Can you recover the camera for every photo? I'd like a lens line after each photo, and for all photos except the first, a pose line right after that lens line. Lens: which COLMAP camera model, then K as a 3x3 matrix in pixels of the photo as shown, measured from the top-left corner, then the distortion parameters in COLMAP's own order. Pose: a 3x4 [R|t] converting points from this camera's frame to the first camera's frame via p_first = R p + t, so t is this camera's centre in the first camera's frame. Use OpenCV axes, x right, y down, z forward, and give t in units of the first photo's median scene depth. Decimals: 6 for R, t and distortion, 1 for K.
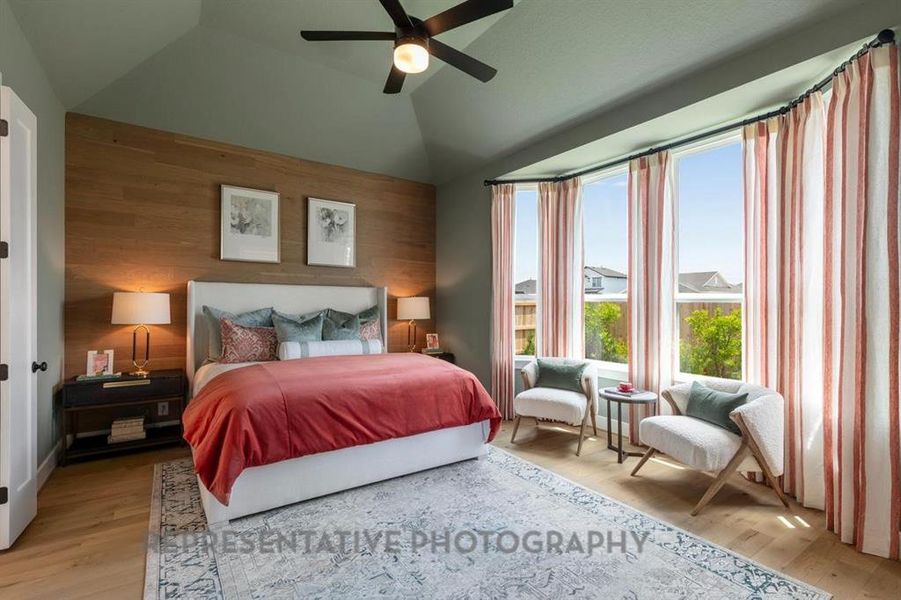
lens RADIAL K [[422.3, 0, 448.7], [0, 422.3, 311.2], [0, 0, 1]] dist [-0.000485, -0.000329]
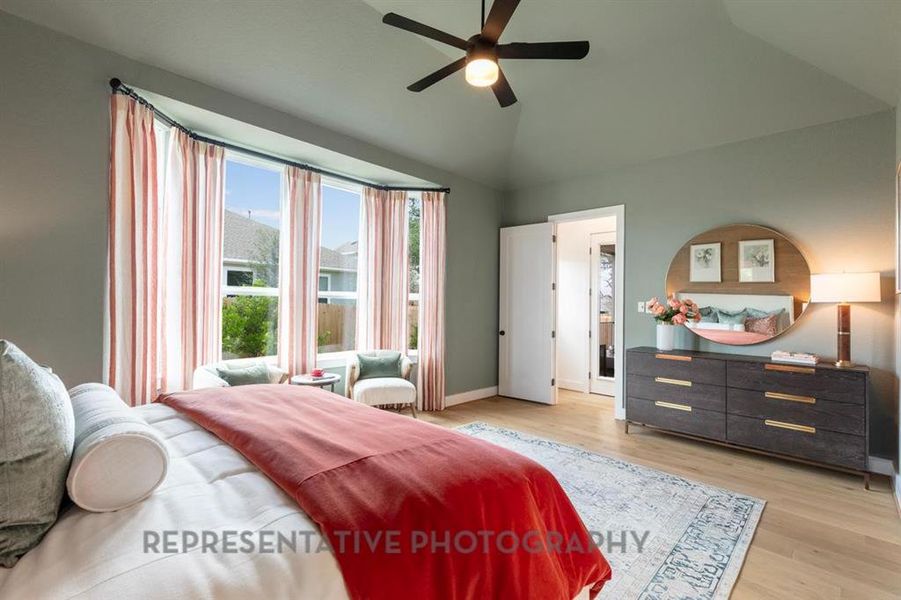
lens RADIAL K [[422.3, 0, 448.7], [0, 422.3, 311.2], [0, 0, 1]] dist [-0.000485, -0.000329]
pose [[-0.222730, 0.003675, 0.974873, -0.752571], [0.013384, 0.999910, -0.000712, 0.023176], [-0.974788, 0.012889, -0.222760, 0.901219]]
